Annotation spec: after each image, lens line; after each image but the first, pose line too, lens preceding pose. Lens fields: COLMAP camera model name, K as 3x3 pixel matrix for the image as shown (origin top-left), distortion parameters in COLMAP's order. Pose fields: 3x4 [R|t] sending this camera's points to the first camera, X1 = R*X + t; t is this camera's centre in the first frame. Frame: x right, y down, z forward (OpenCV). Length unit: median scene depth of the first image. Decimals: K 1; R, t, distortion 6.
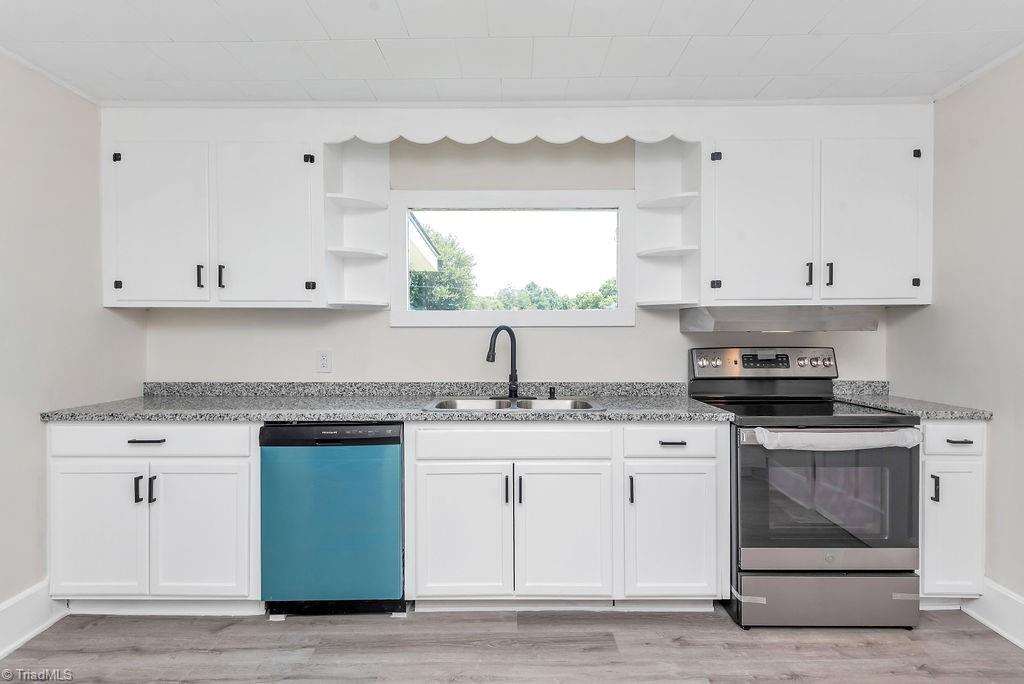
lens RADIAL K [[511.0, 0, 509.1], [0, 511.0, 337.5], [0, 0, 1]] dist [0.011246, -0.002853]
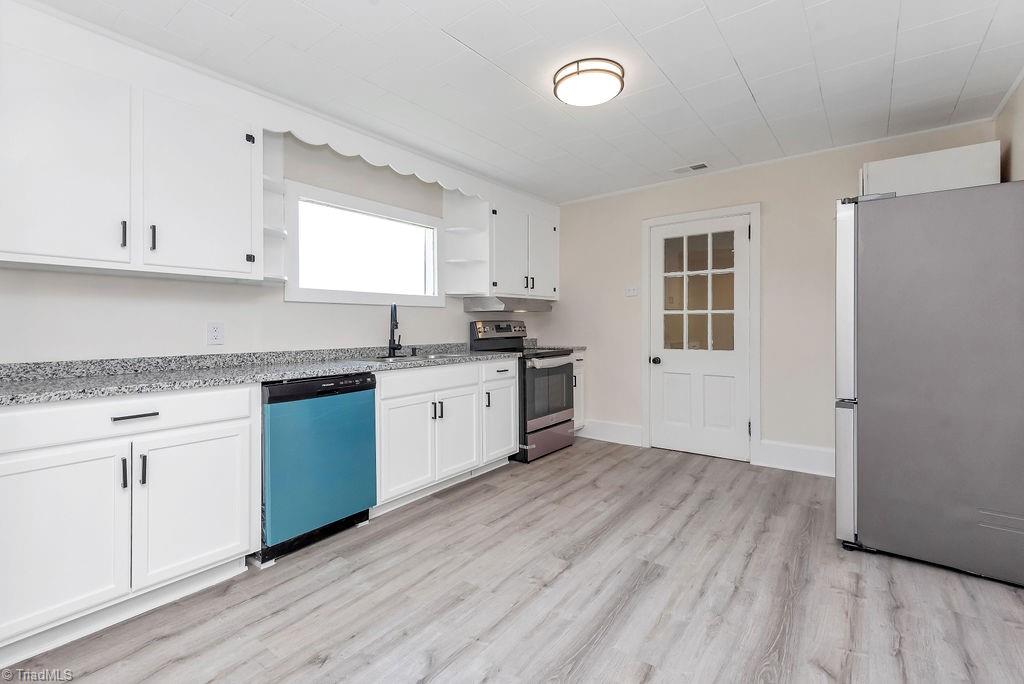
lens RADIAL K [[467.1, 0, 517.9], [0, 467.1, 333.4], [0, 0, 1]] dist [0.025398, -0.001116]
pose [[0.593060, -0.015944, 0.805001, -0.949466], [0.014073, 0.999856, 0.009435, 0.058421], [-0.805035, 0.005733, 0.593199, -0.018496]]
